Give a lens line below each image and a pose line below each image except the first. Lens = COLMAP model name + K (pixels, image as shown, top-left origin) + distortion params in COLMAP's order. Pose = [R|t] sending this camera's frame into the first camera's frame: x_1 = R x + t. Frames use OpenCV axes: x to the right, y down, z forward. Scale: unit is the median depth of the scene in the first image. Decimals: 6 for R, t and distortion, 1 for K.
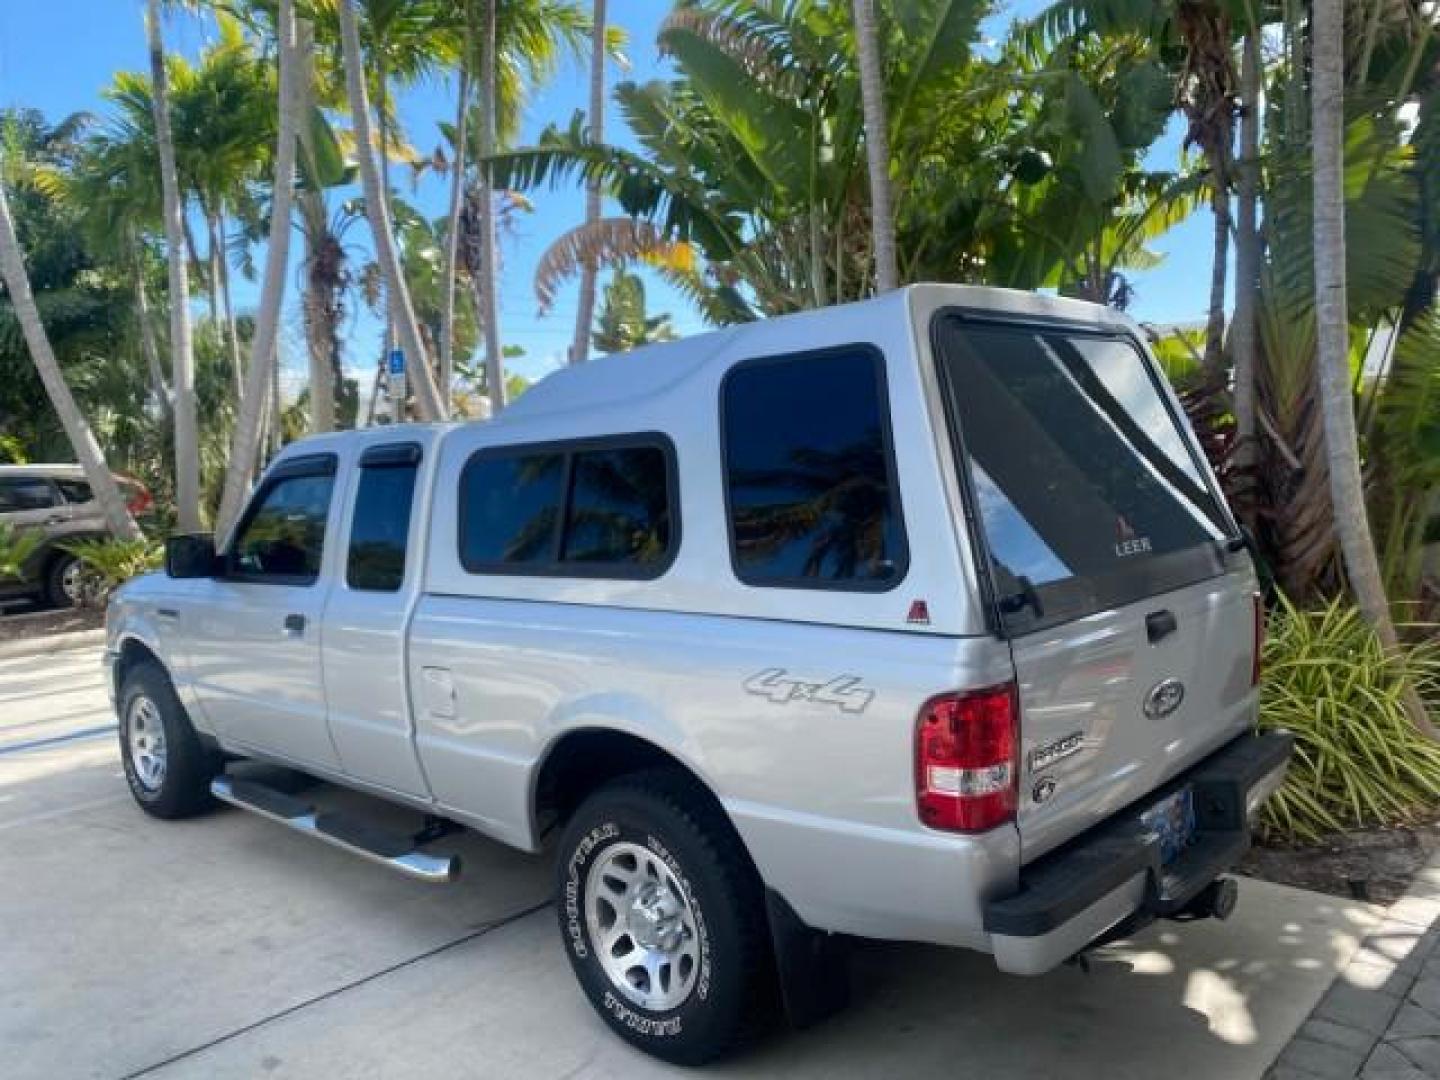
lens RADIAL K [[1109.7, 0, 714.1], [0, 1109.7, 526.4], [0, 0, 1]] dist [0.004985, -0.004157]
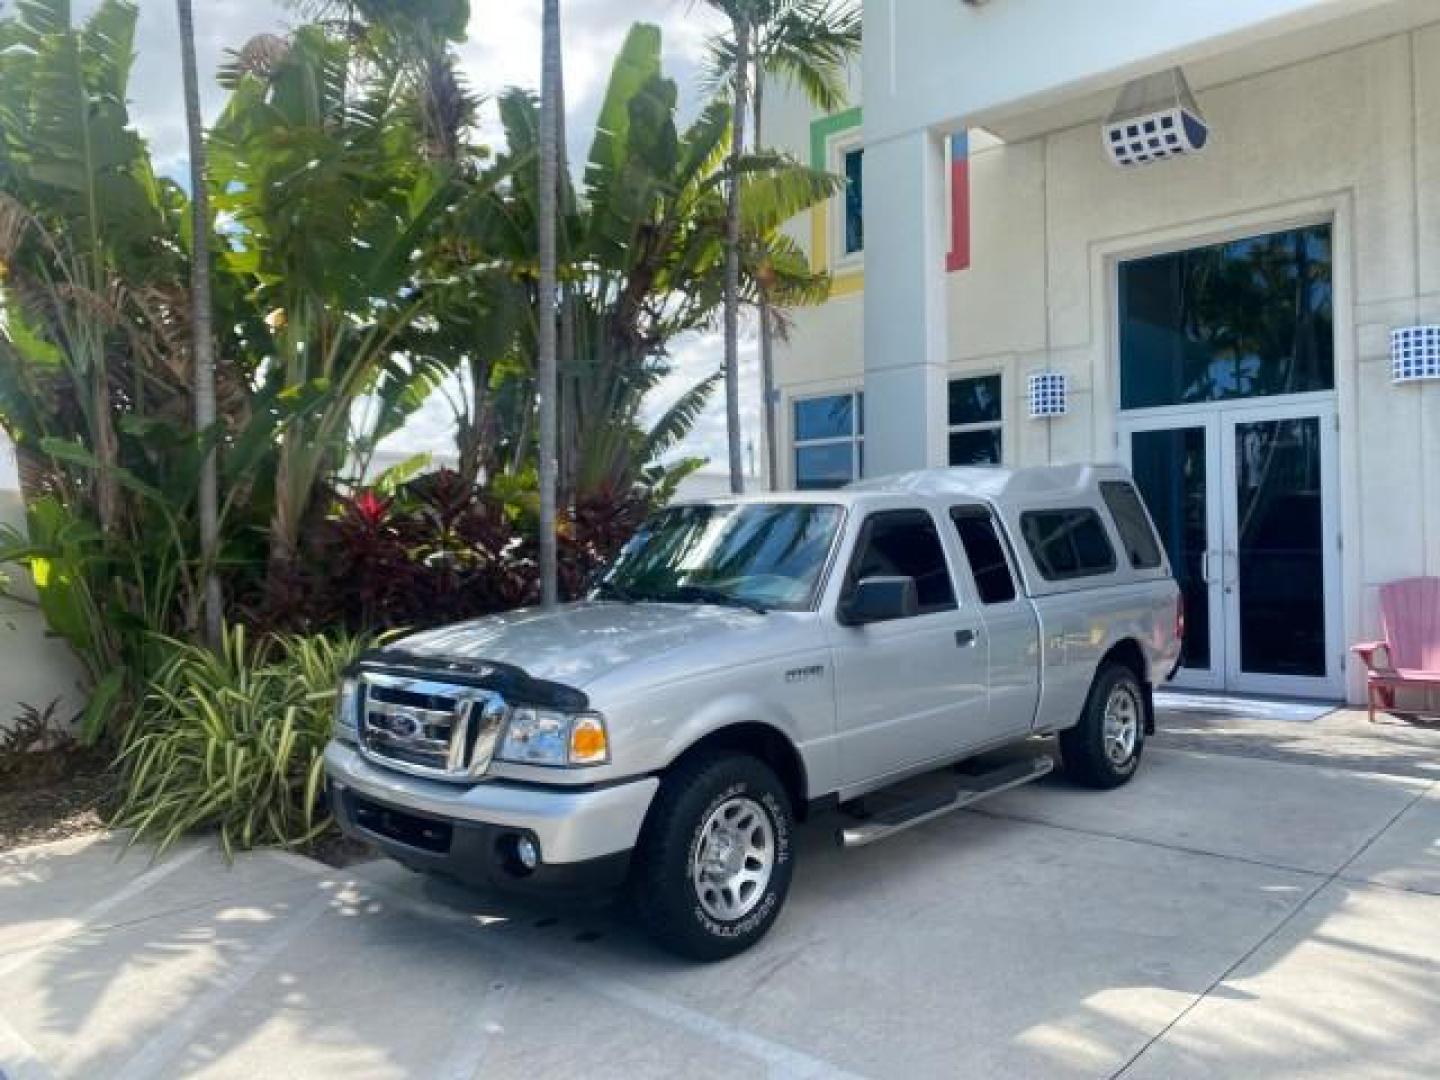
lens RADIAL K [[1103.5, 0, 716.0], [0, 1103.5, 534.4], [0, 0, 1]] dist [0.010152, -0.001455]
pose [[0.008728, 0.038840, 0.999207, -1.271771], [0.082780, 0.995788, -0.039430, -0.003879], [-0.996530, 0.083058, 0.005476, 0.968060]]
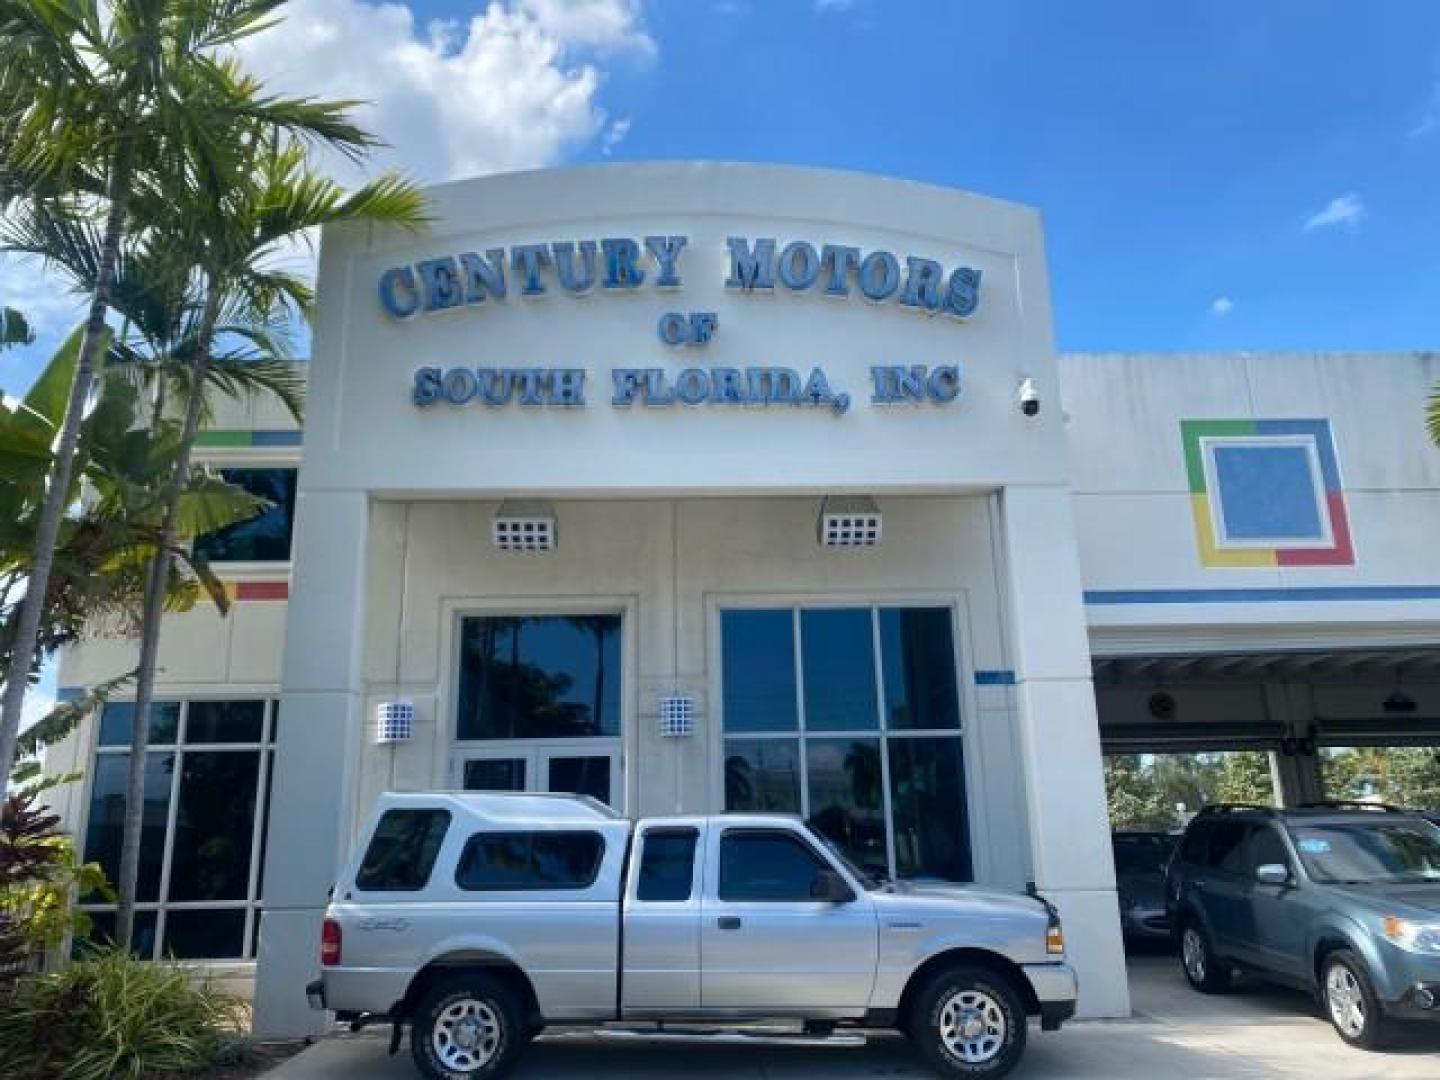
lens RADIAL K [[1095.1, 0, 719.6], [0, 1095.1, 539.5], [0, 0, 1]] dist [0.080834, -0.109122]
pose [[-0.700405, 0.229665, 0.675786, -1.353450], [0.088492, 0.967453, -0.237072, -0.054187], [-0.708239, -0.106245, -0.697933, 1.525249]]
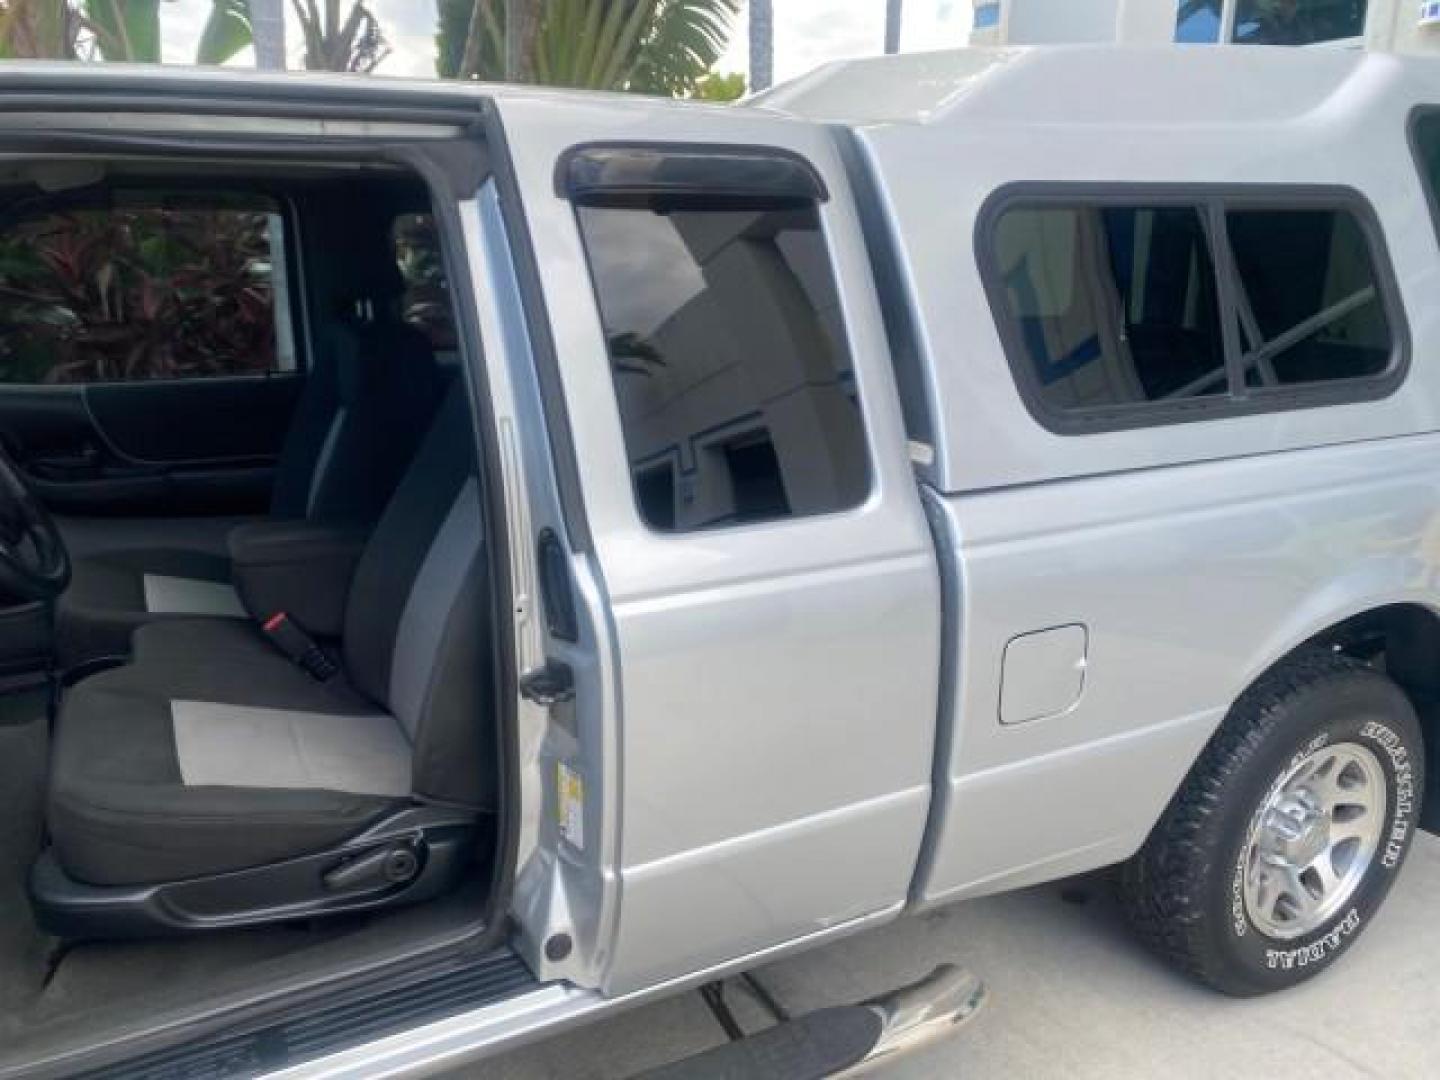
lens RADIAL K [[1112.7, 0, 721.3], [0, 1112.7, 536.9], [0, 0, 1]] dist [-0.000087, -0.006055]
pose [[0.338227, -0.200296, 0.919502, -0.485721], [0.031927, 0.978967, 0.201506, -0.013090], [-0.940523, -0.038798, 0.337508, 0.621551]]
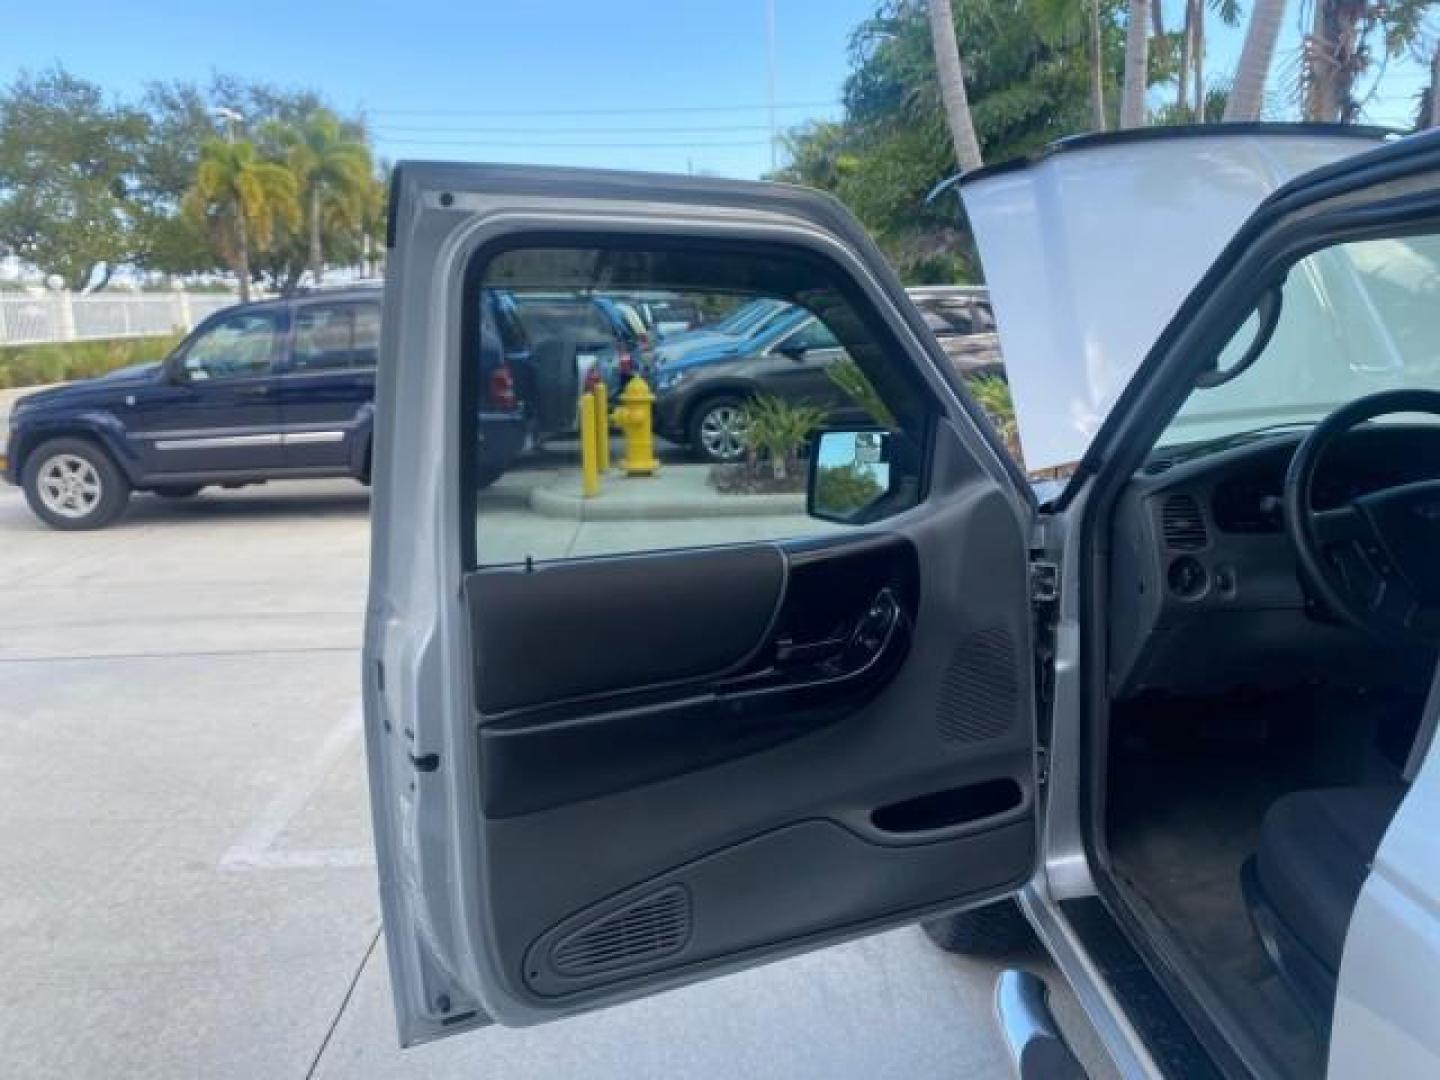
lens RADIAL K [[1117.6, 0, 717.9], [0, 1117.6, 527.8], [0, 0, 1]] dist [-0.000554, 0.005456]
pose [[0.695791, 0.154764, -0.701372, -0.216253], [-0.047665, 0.984306, 0.169911, -0.021132], [0.716661, -0.084792, 0.692248, 0.553318]]
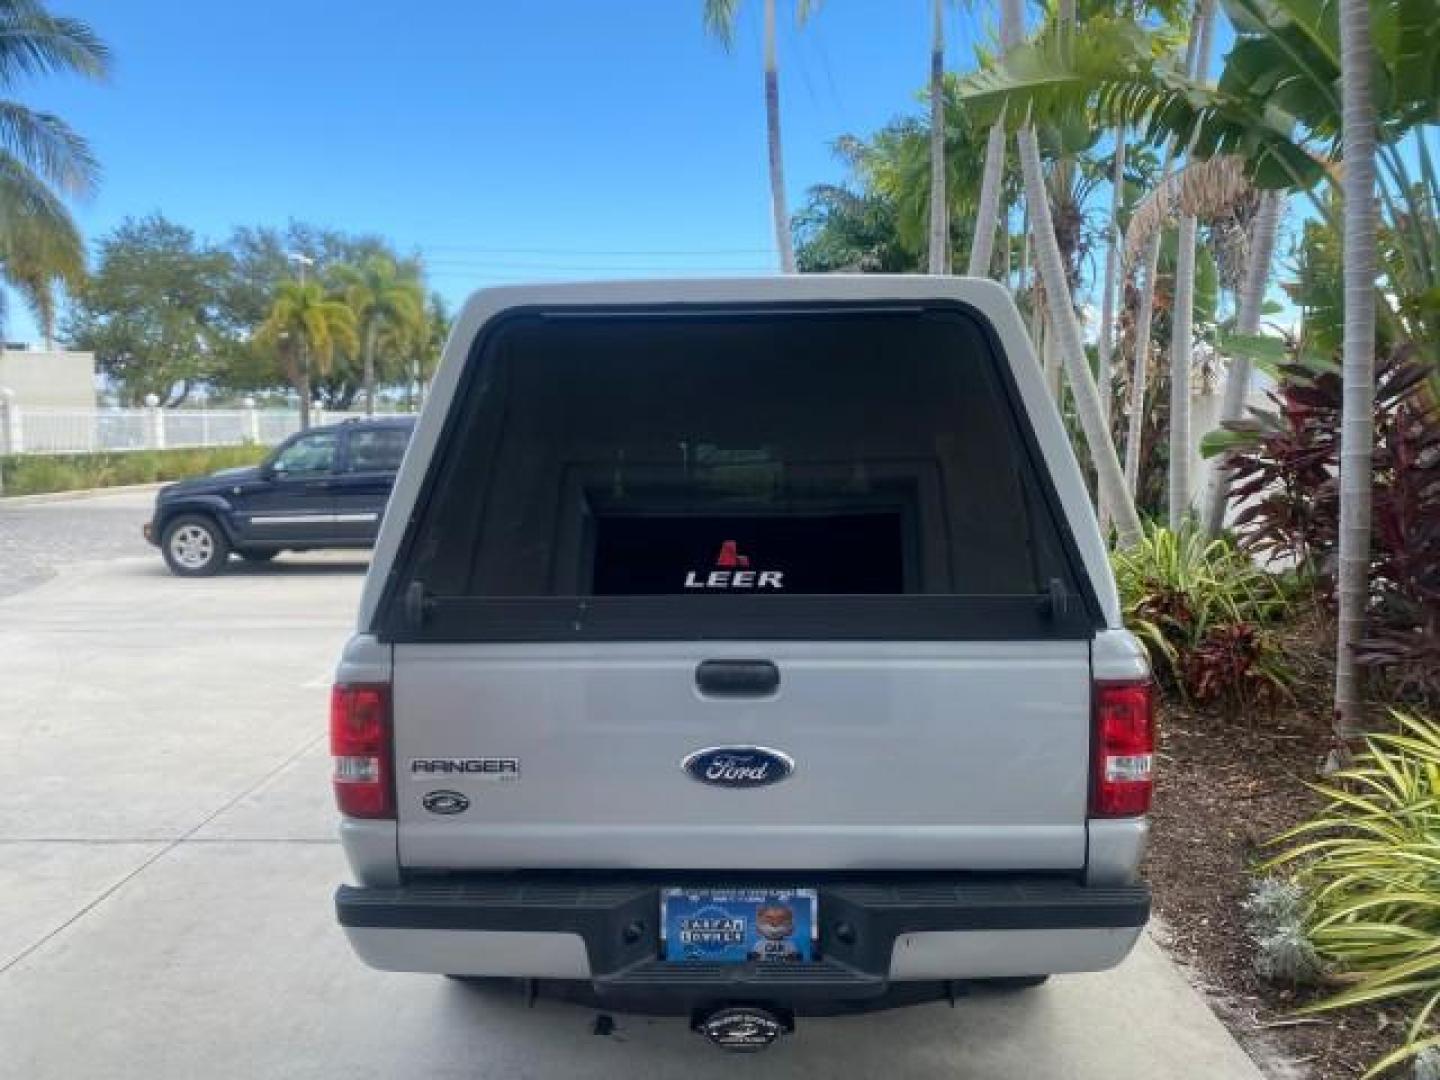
lens RADIAL K [[1105.9, 0, 711.0], [0, 1105.9, 530.5], [0, 0, 1]] dist [0.006307, -0.001909]
pose [[0.666399, 0.097640, -0.739175, 0.510796], [-0.067341, 0.995218, 0.070751, -0.039572], [0.742548, 0.002628, 0.669787, 0.228365]]
